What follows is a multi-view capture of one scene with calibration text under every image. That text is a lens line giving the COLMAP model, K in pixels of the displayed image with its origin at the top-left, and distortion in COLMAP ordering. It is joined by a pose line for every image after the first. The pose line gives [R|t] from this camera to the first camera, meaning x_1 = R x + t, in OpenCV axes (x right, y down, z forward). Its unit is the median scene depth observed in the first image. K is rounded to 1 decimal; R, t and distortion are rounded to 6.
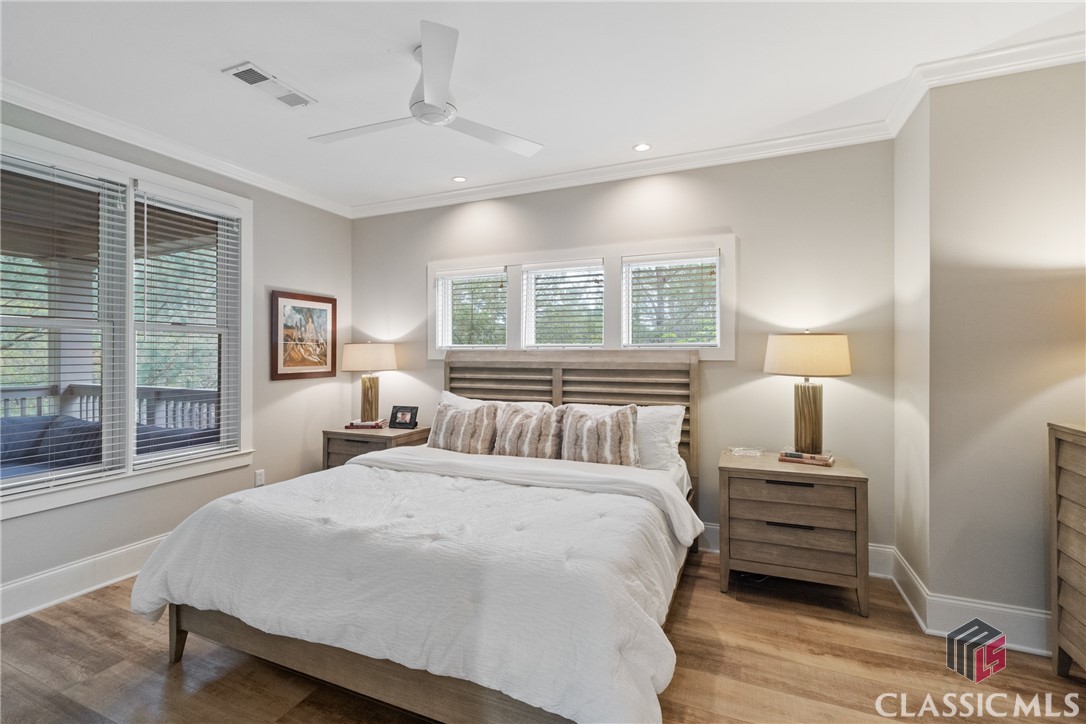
lens RADIAL K [[481.2, 0, 533.8], [0, 481.2, 355.9], [0, 0, 1]] dist [0.010860, 0.000189]
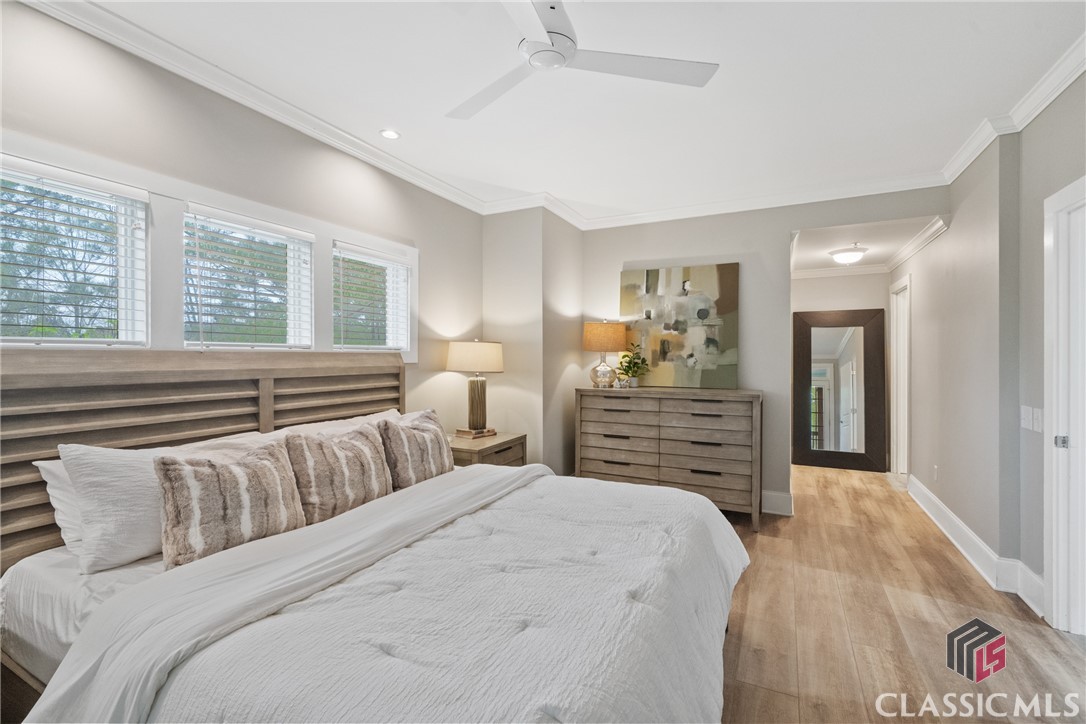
lens RADIAL K [[481.2, 0, 533.7], [0, 481.2, 362.2], [0, 0, 1]] dist [0.010860, 0.000189]
pose [[0.070494, -0.009627, 0.997466, -0.635079], [0.006204, 0.999938, 0.009212, -0.000716], [-0.997493, 0.005539, 0.070550, 0.613736]]
